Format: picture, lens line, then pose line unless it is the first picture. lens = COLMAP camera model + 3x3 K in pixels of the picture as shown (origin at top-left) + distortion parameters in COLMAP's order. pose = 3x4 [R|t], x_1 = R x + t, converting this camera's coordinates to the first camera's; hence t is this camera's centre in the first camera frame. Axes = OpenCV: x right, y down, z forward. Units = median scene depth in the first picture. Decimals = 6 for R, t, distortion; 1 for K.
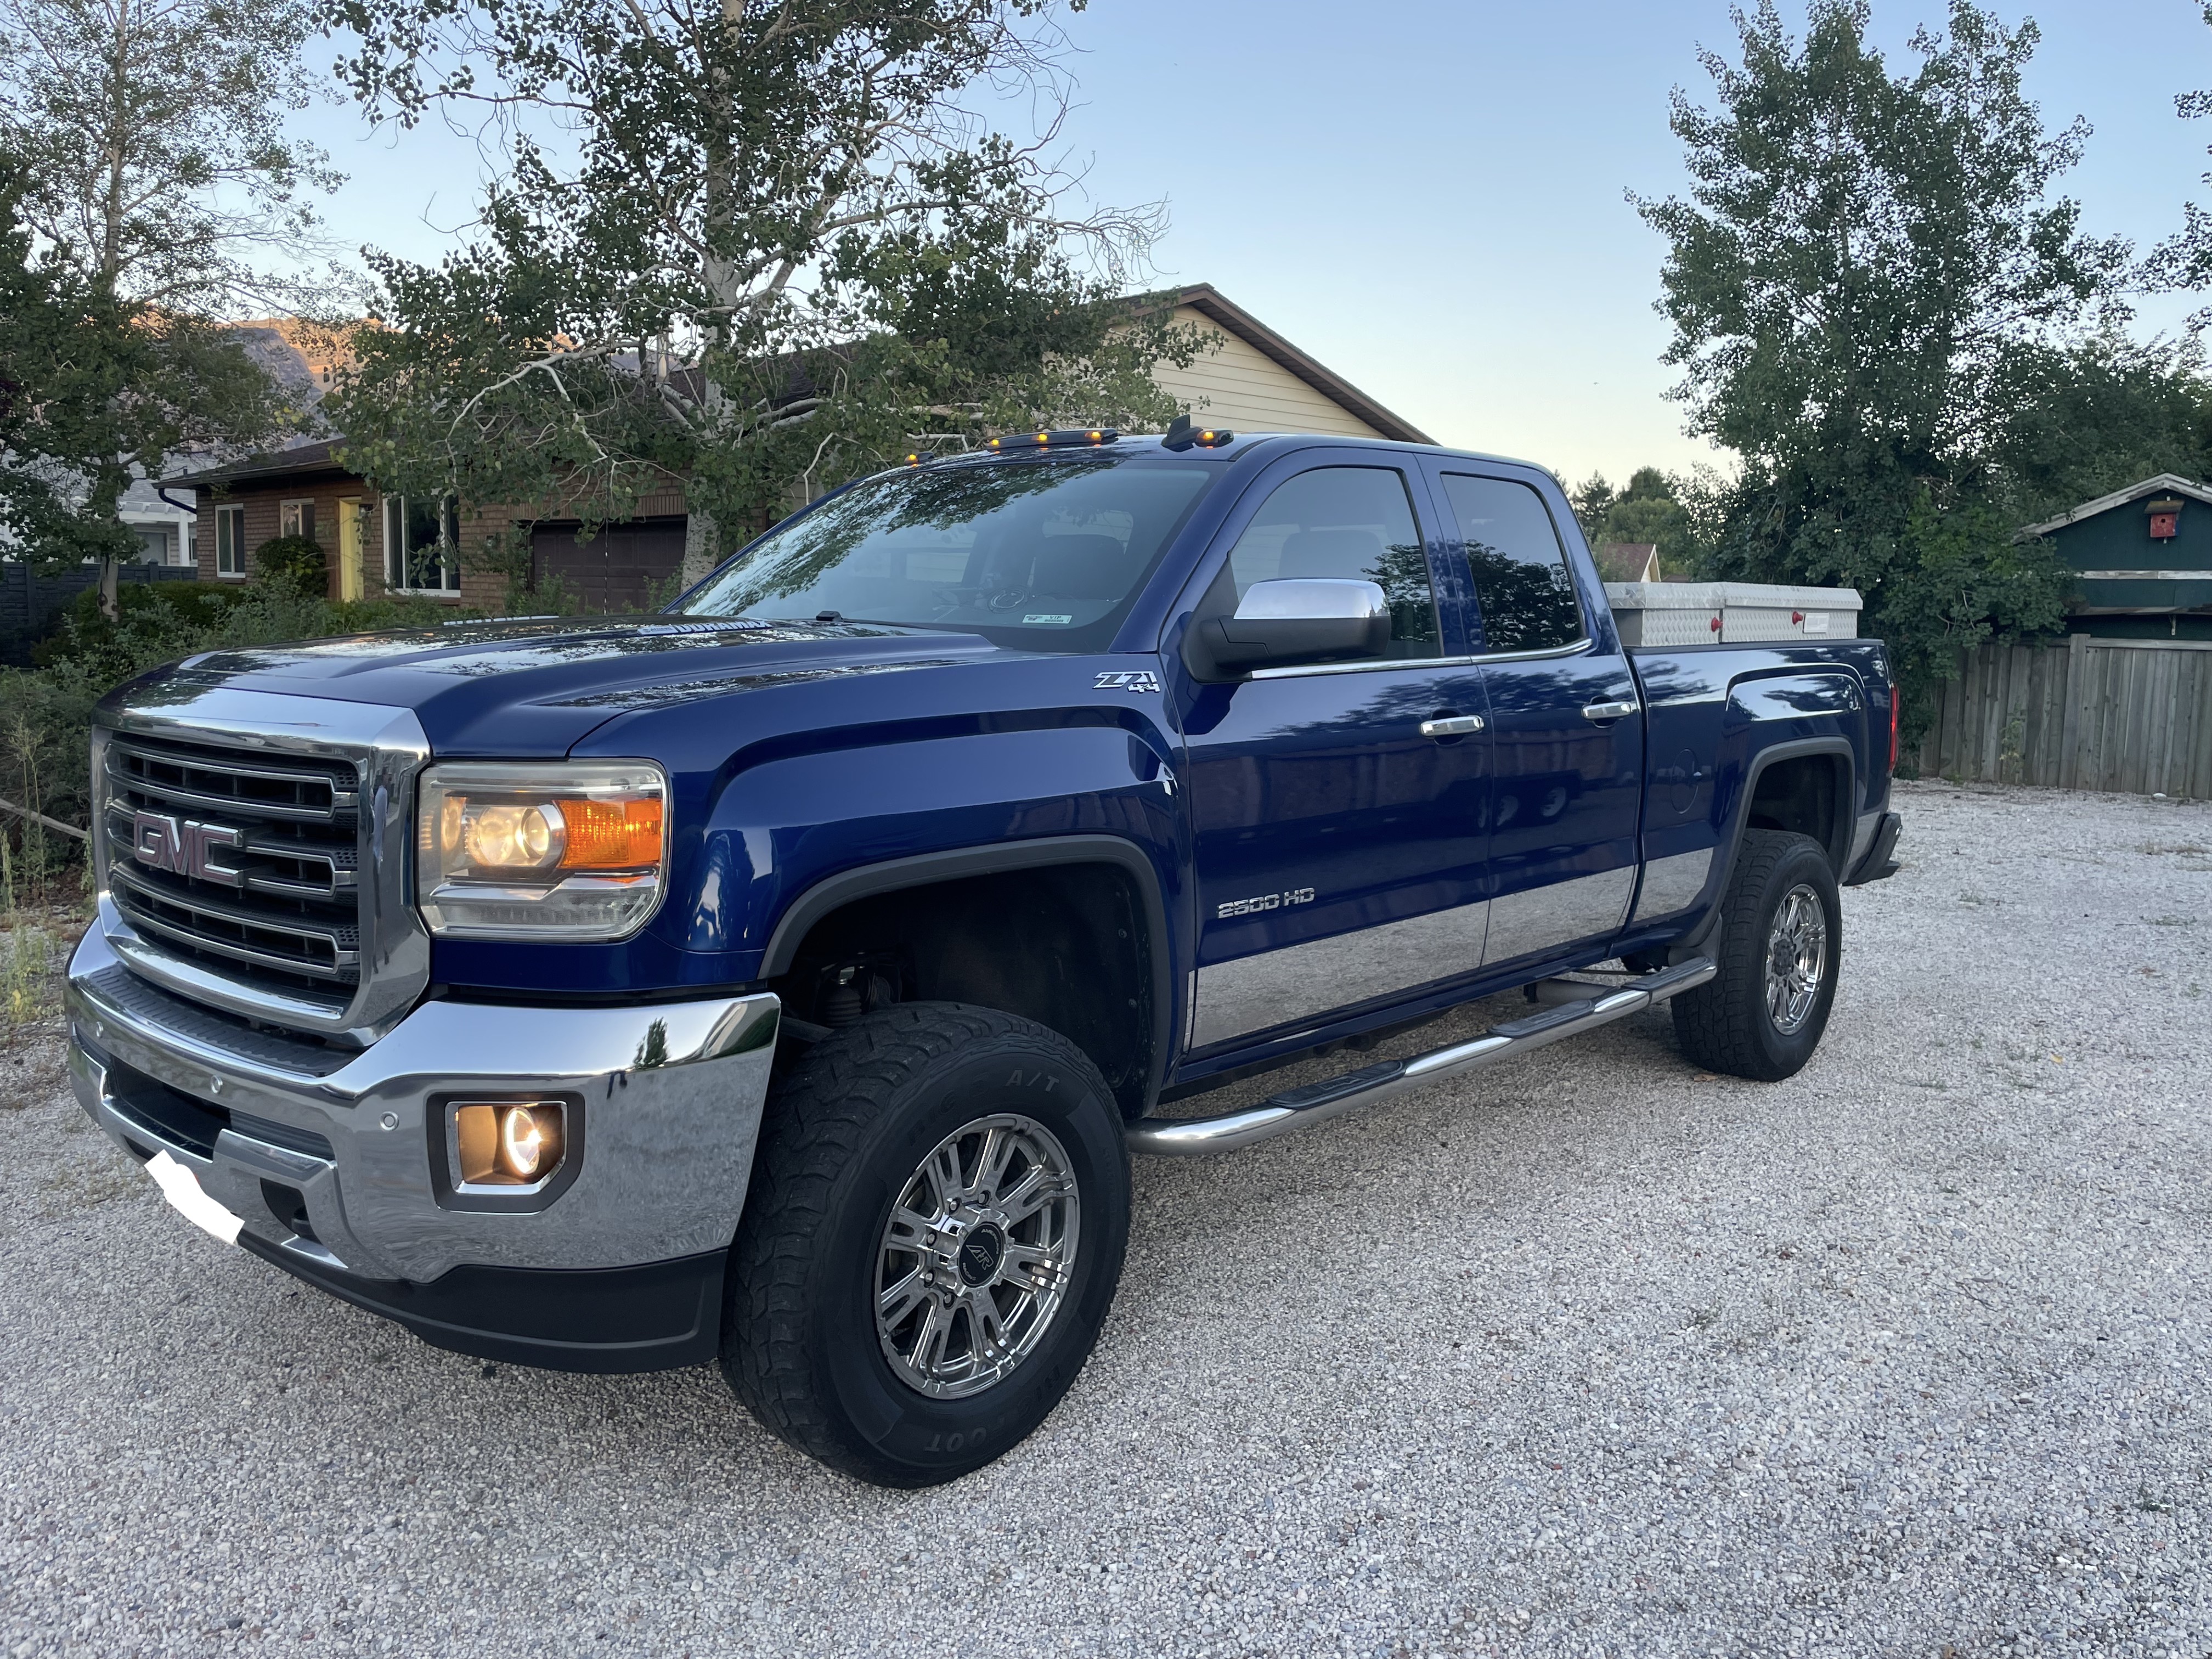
lens RADIAL K [[1775.7, 0, 1106.0], [0, 1775.7, 829.5], [0, 0, 1]] dist [0.094394, -0.144979]
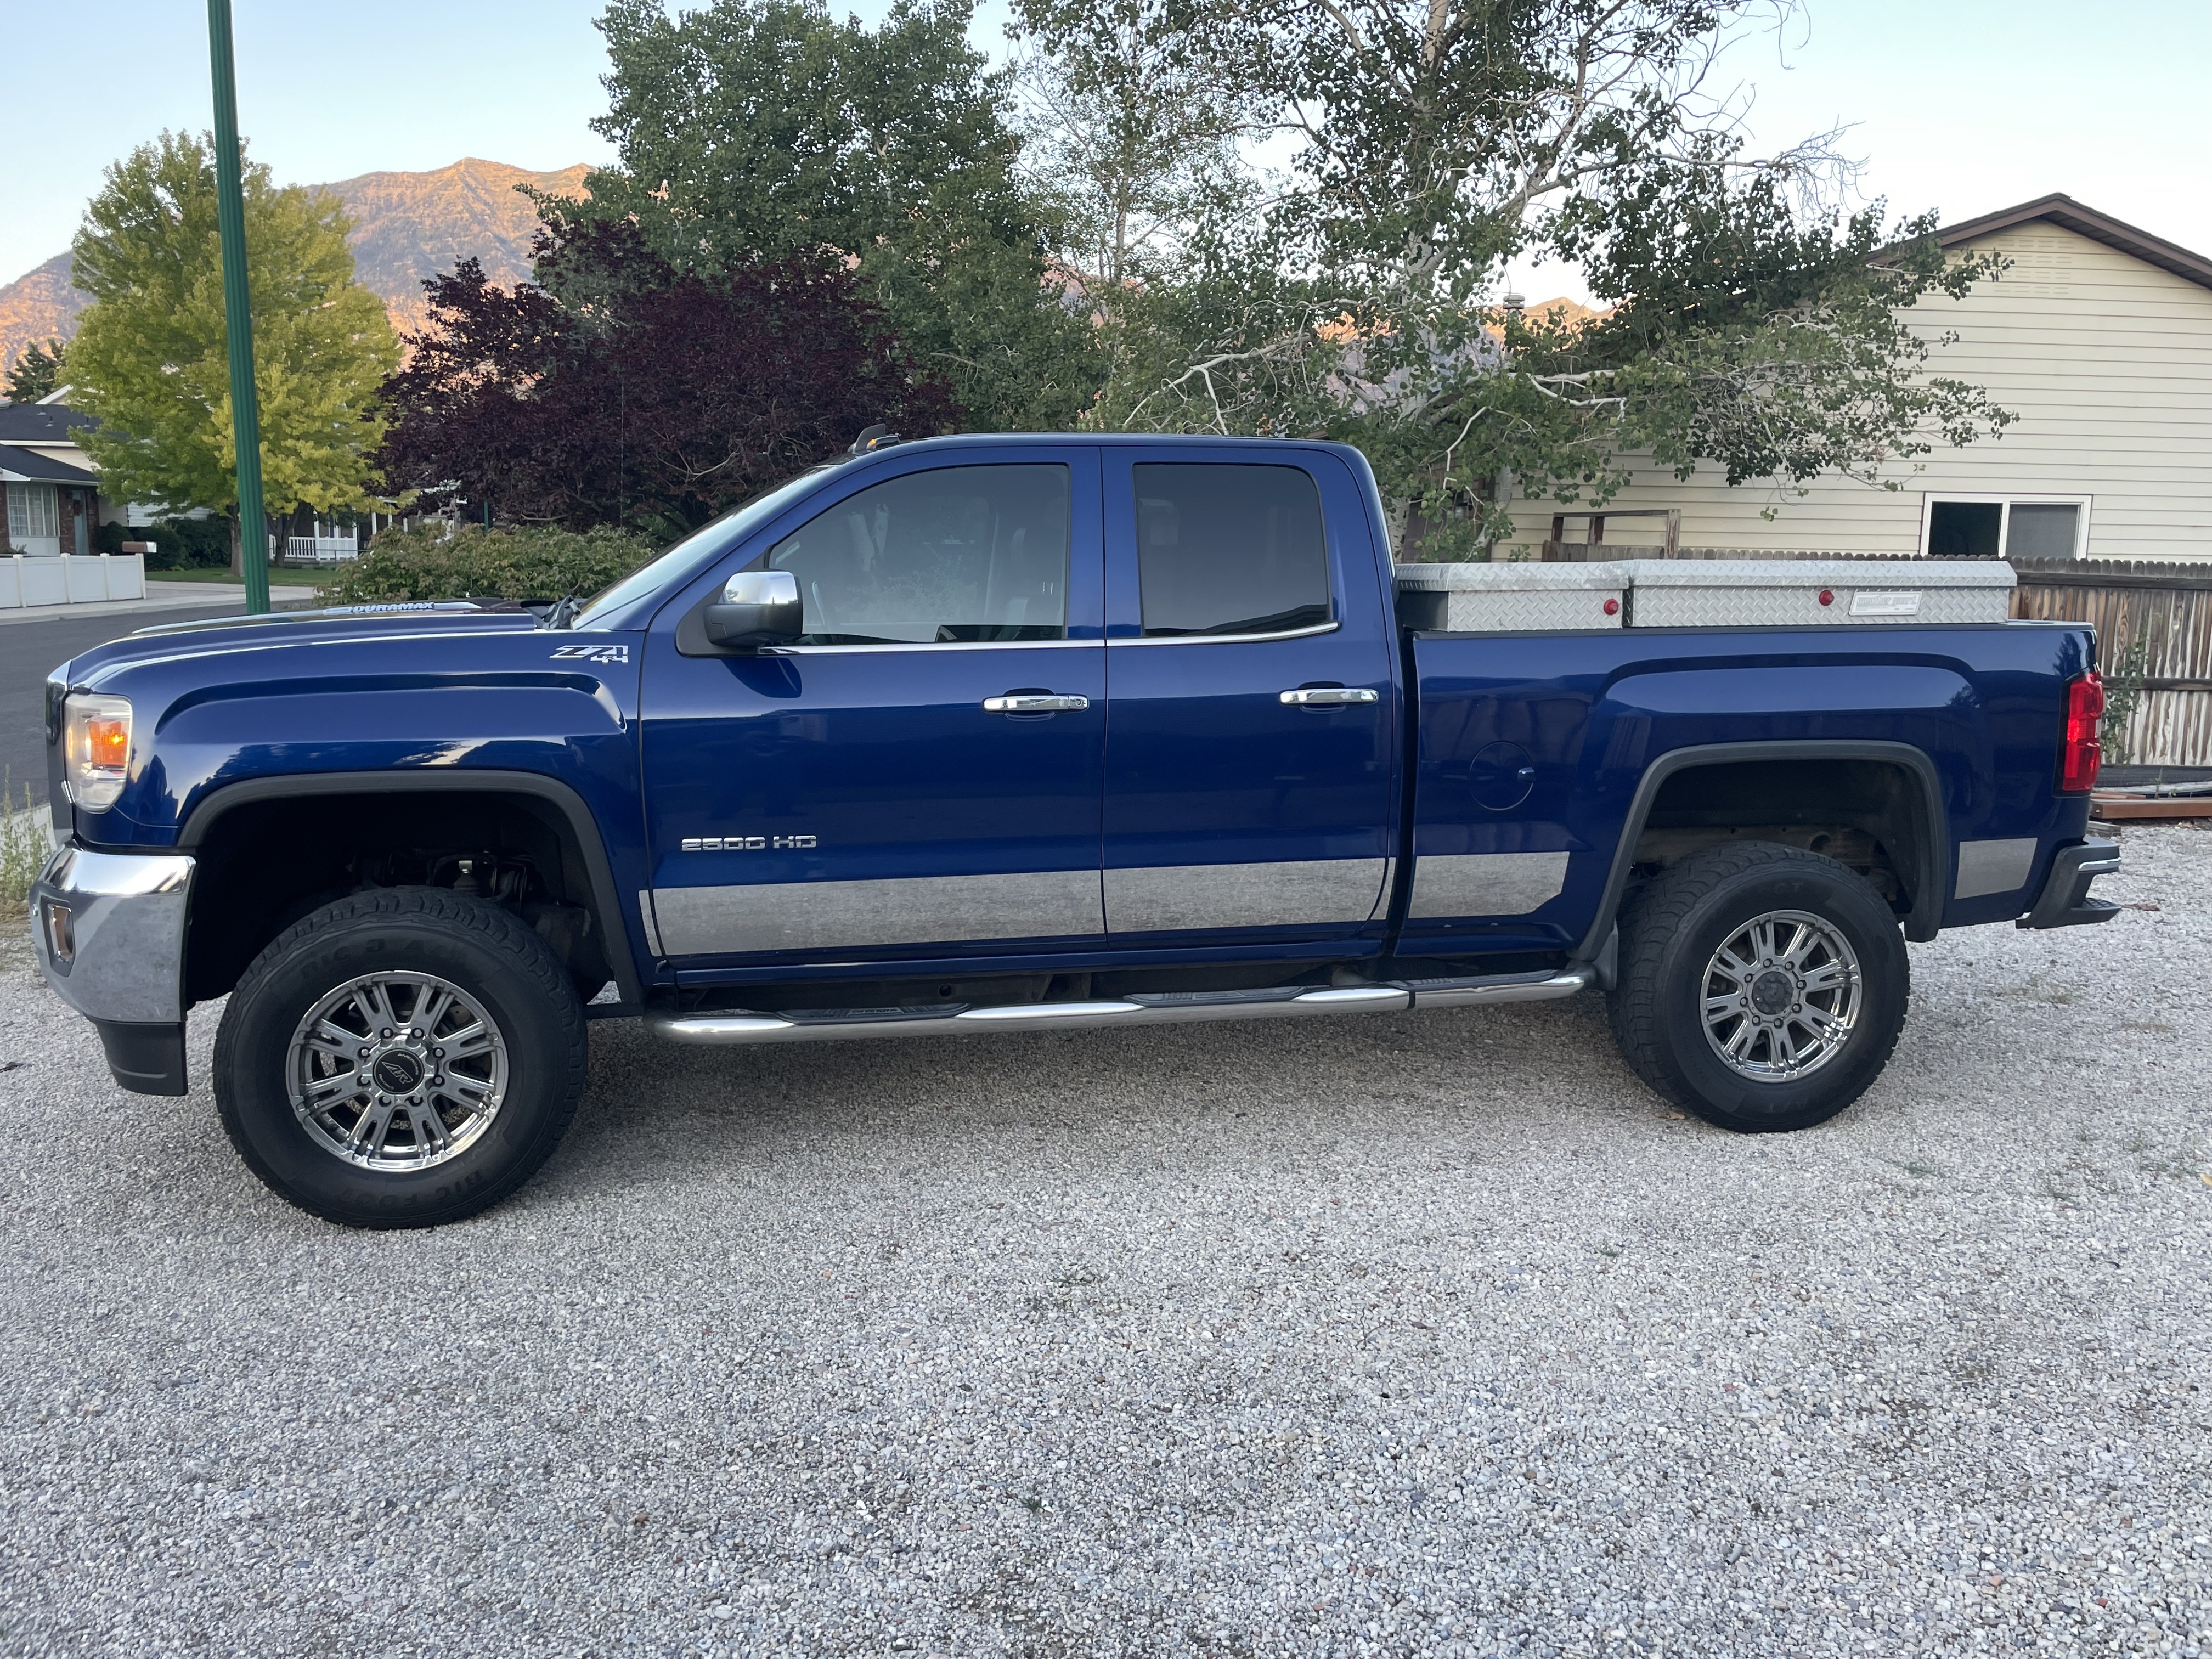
lens RADIAL K [[1775.7, 0, 1106.0], [0, 1775.7, 829.5], [0, 0, 1]] dist [0.094394, -0.144979]
pose [[0.797691, 0.079197, -0.597843, 0.958099], [-0.067478, 0.996836, 0.042016, -0.032877], [0.599279, 0.006825, 0.800511, 0.182671]]
